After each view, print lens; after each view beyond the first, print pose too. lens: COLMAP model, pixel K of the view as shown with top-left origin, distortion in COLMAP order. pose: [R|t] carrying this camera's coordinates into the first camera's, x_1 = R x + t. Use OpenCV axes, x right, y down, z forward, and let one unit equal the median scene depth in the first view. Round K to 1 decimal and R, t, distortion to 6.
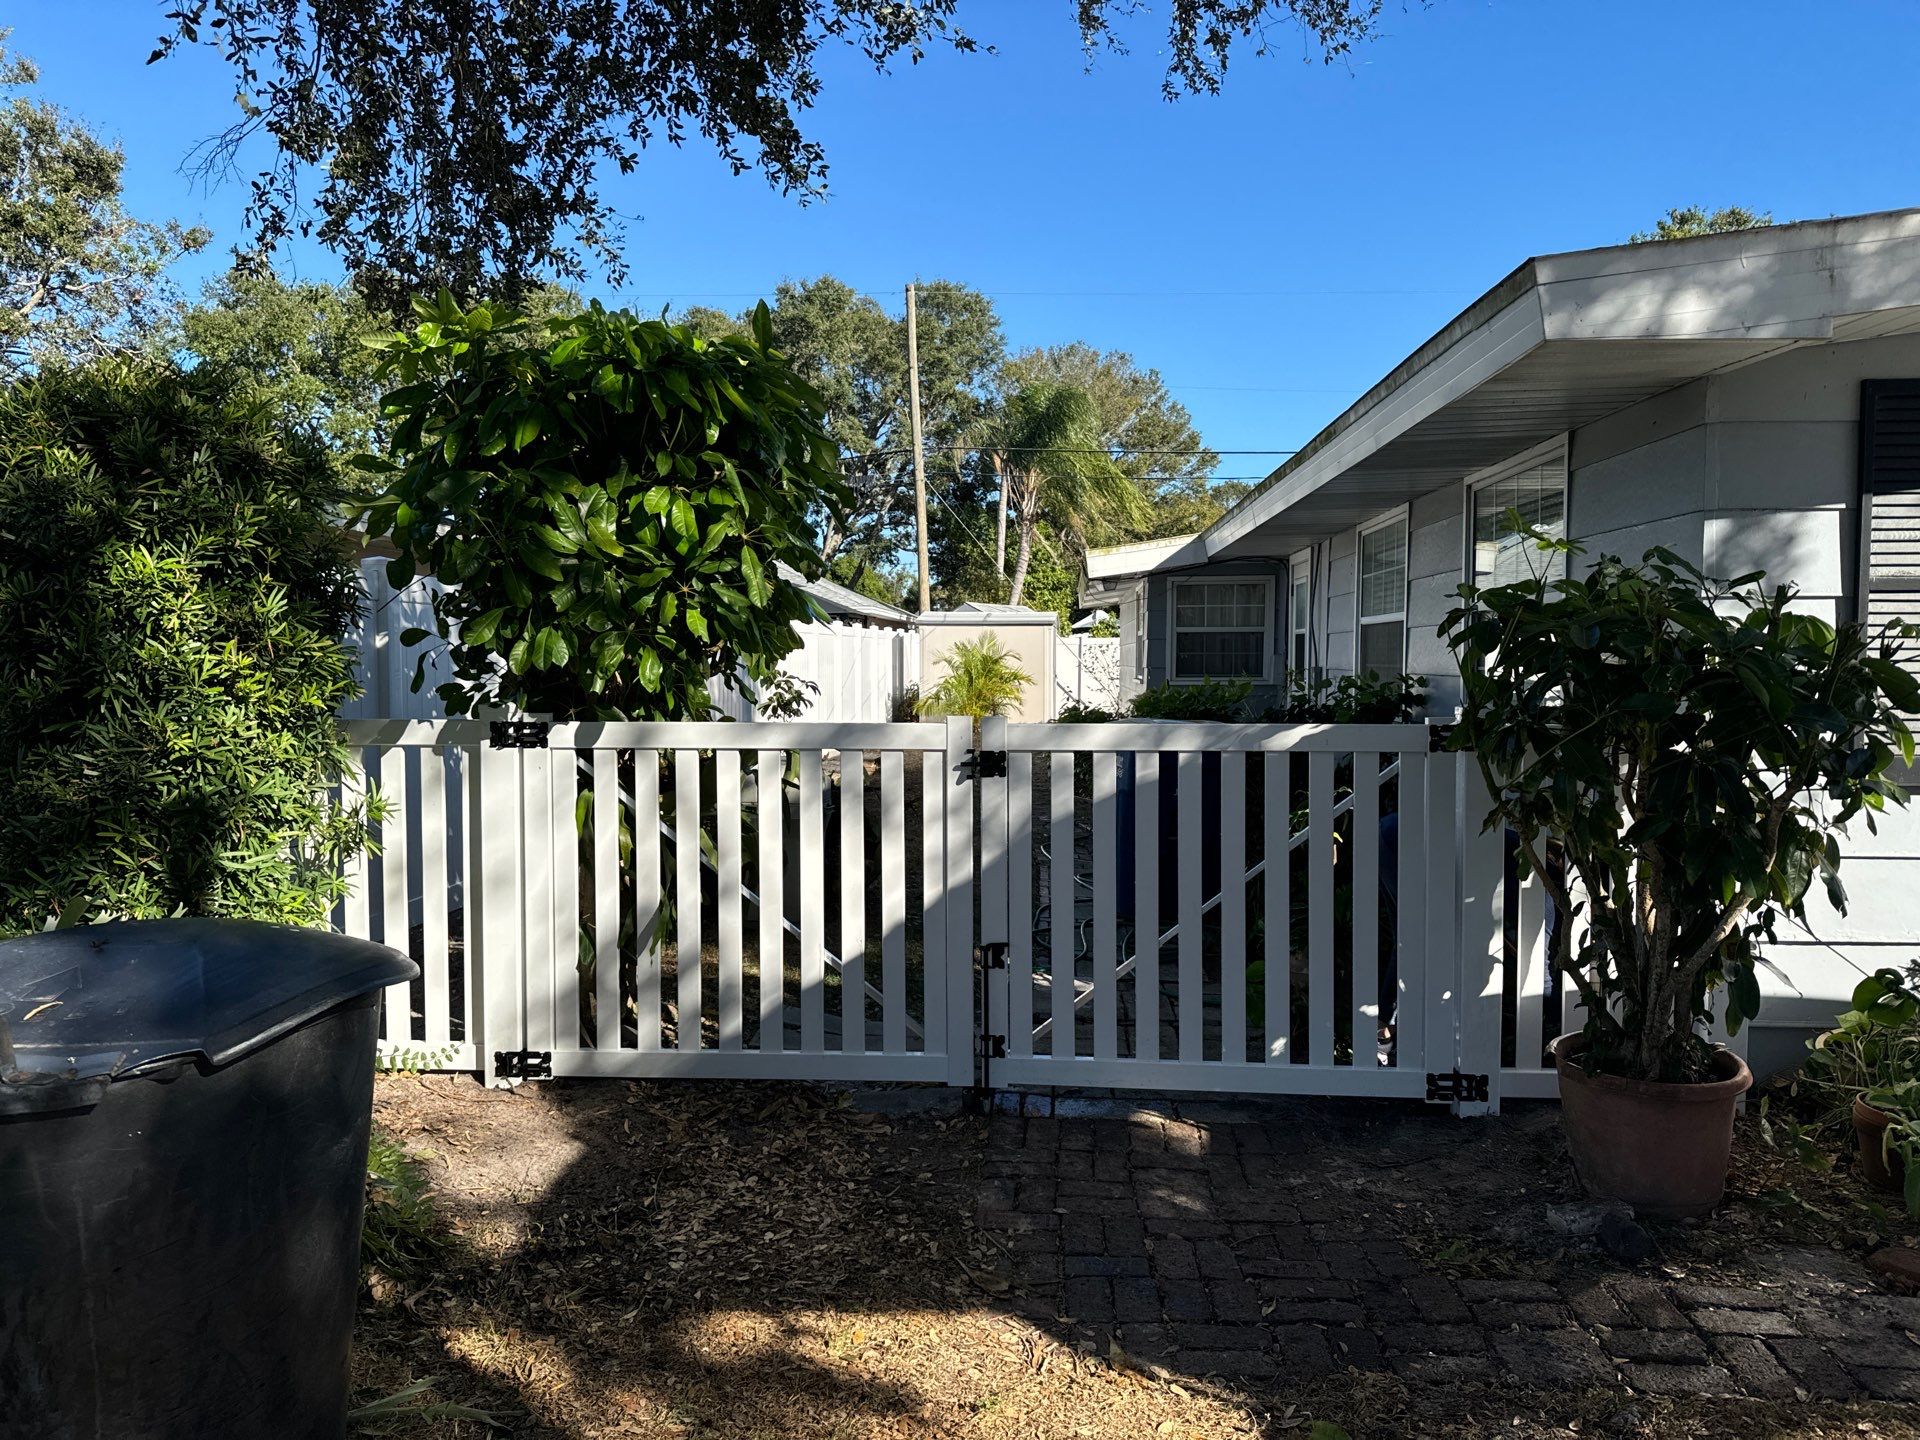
lens RADIAL K [[1336.2, 0, 960.0], [0, 1336.2, 720.0], [0, 0, 1]] dist [-0.001454, -0.057797]
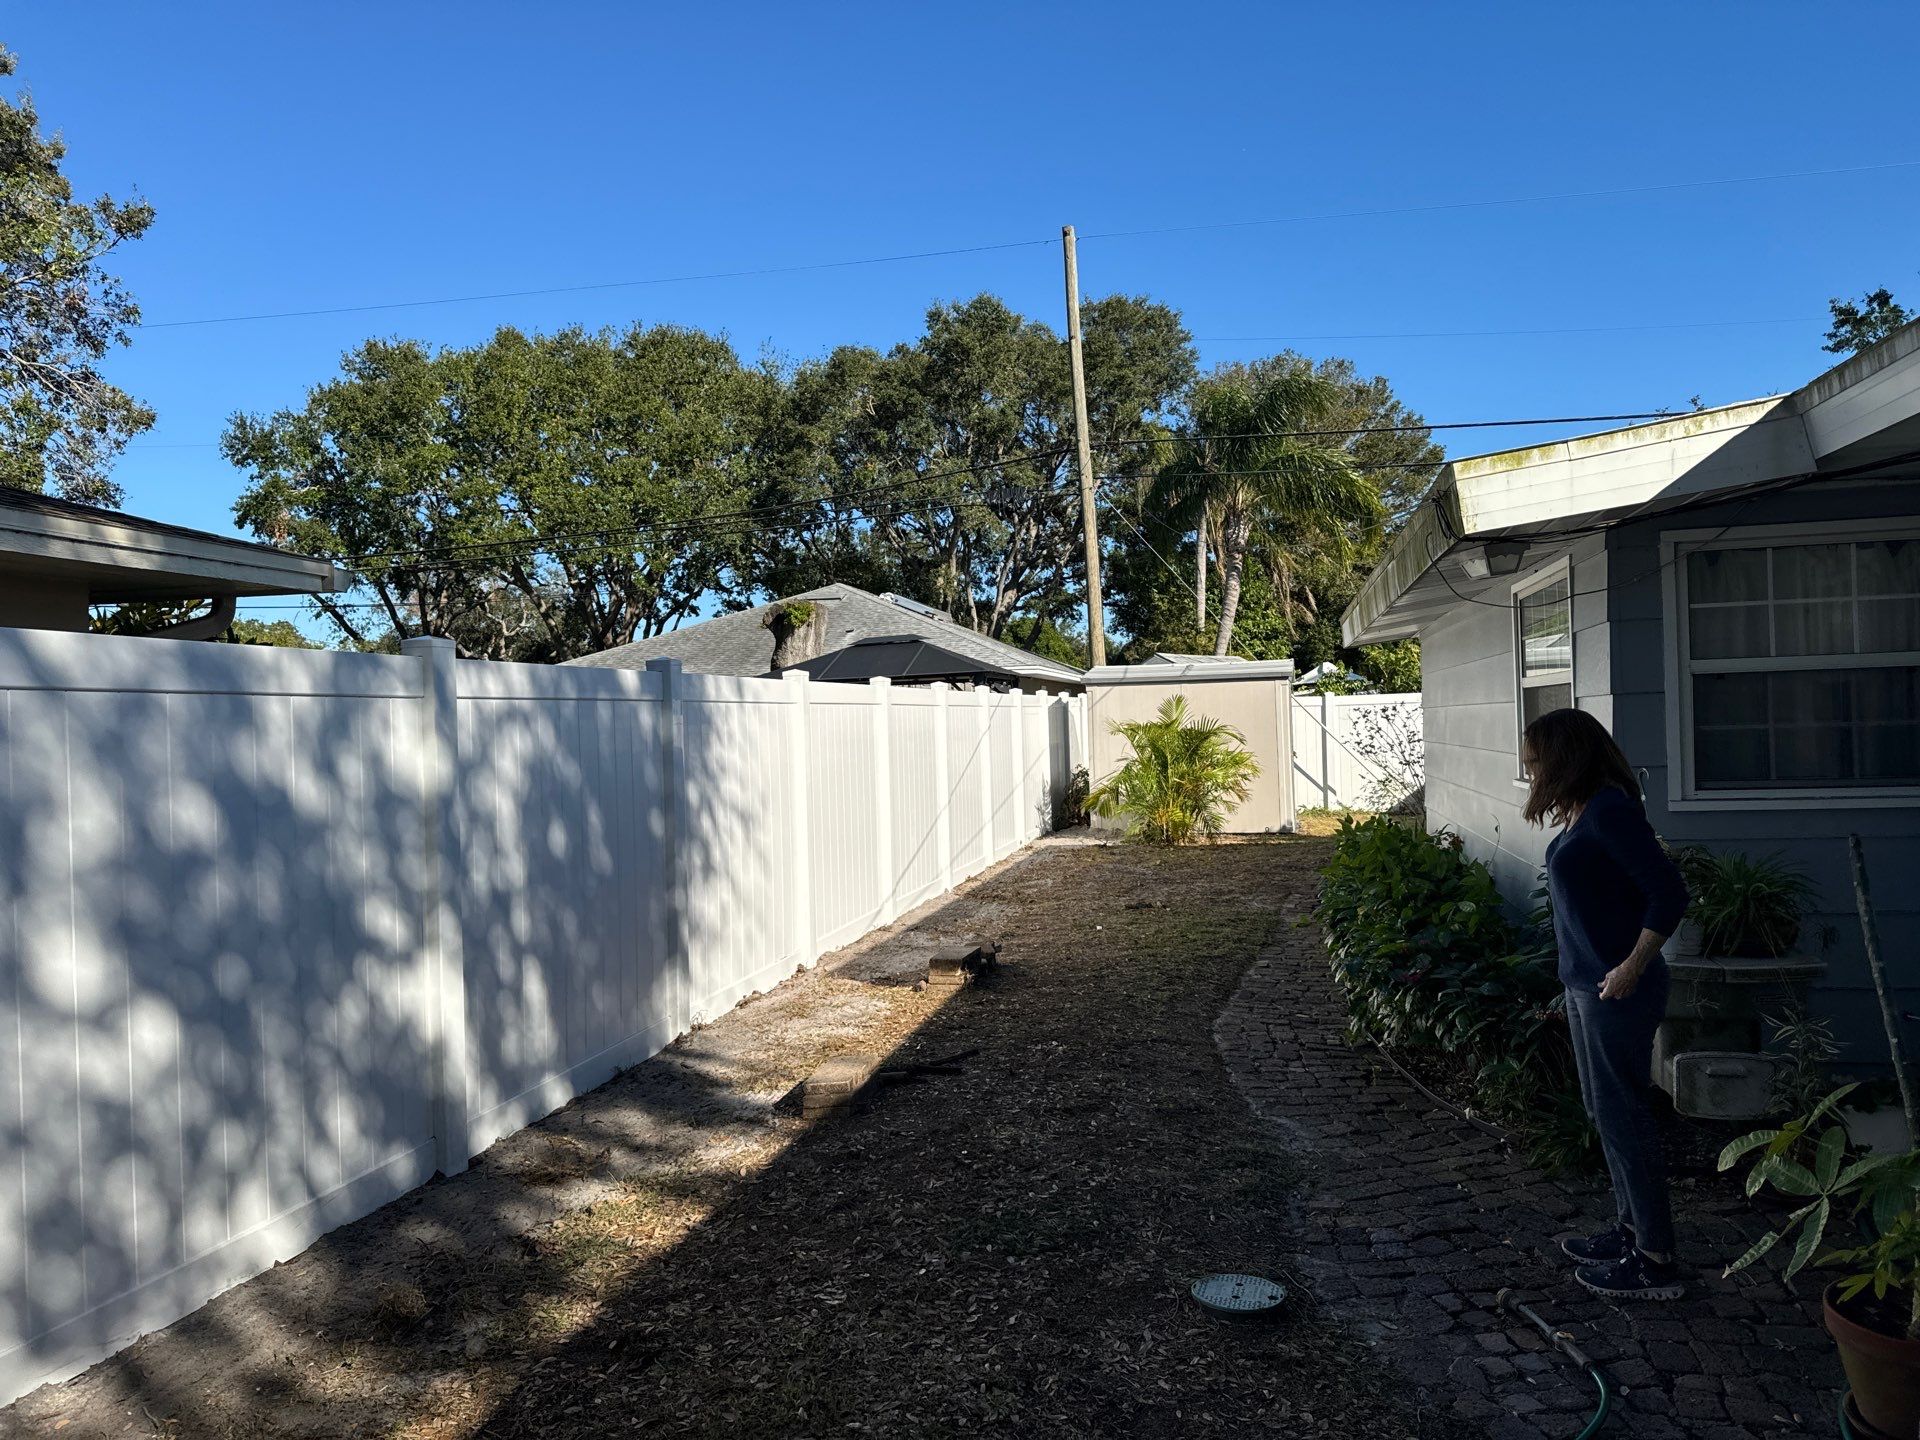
lens RADIAL K [[1313.7, 0, 902.4], [0, 1313.7, 670.4], [0, 0, 1]] dist [0.087140, 0.001003]
pose [[0.980706, -0.036730, -0.192005, 0.005441], [0.019834, 0.995817, -0.089189, -0.013480], [0.194478, 0.083660, 0.977333, 0.213183]]
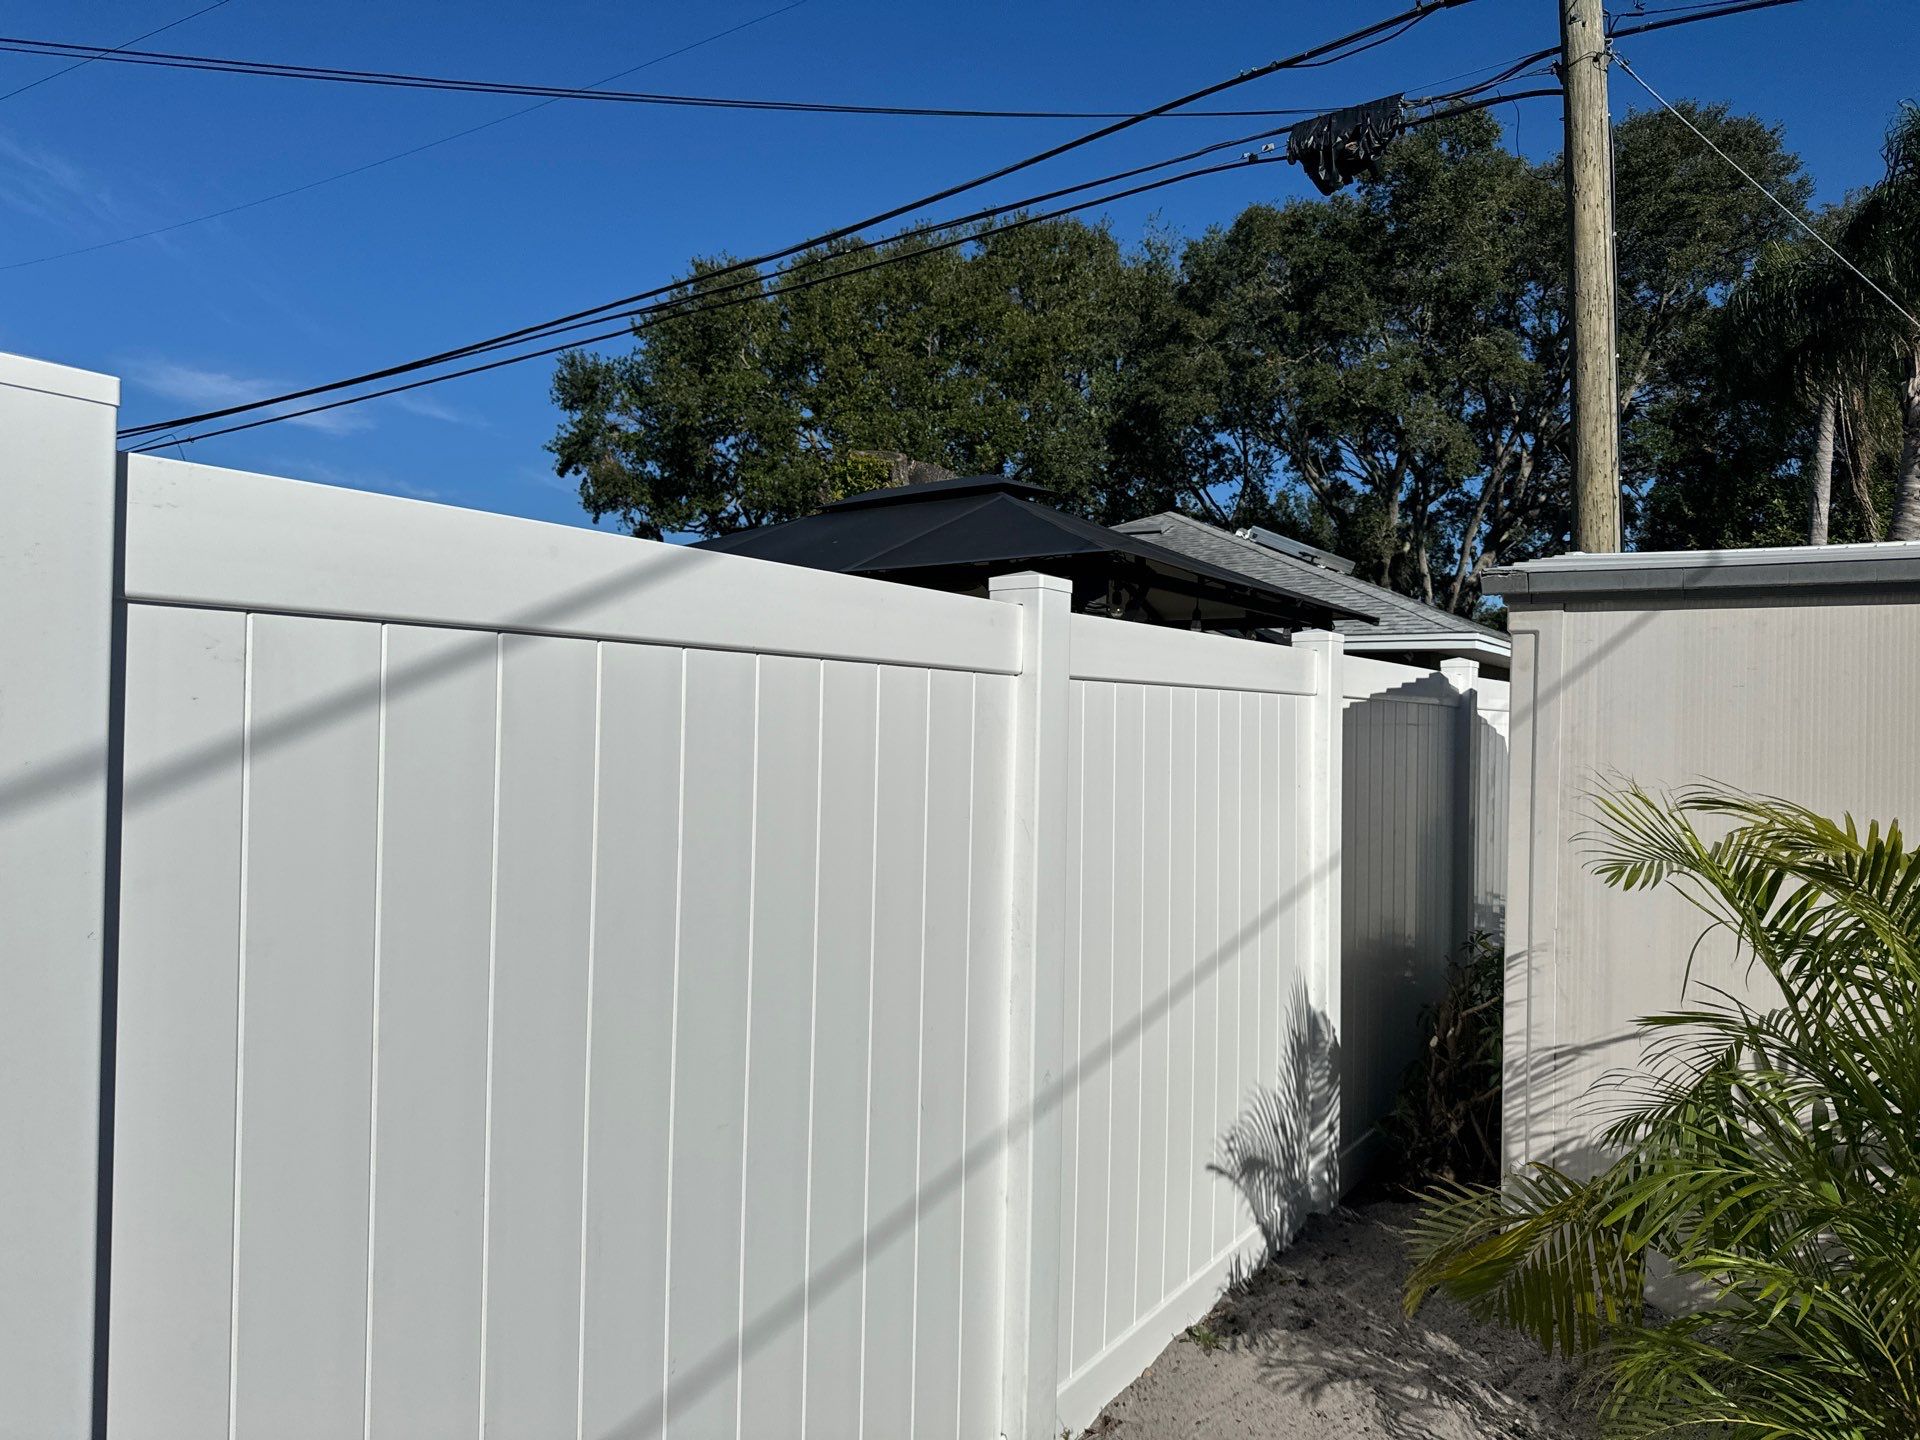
lens RADIAL K [[1336.2, 0, 960.0], [0, 1336.2, 720.0], [0, 0, 1]] dist [-0.001454, -0.057797]
pose [[0.872410, 0.017561, -0.488459, -0.006201], [-0.049281, 0.997422, -0.052159, -0.031238], [0.486284, 0.069576, 0.871026, 0.551717]]
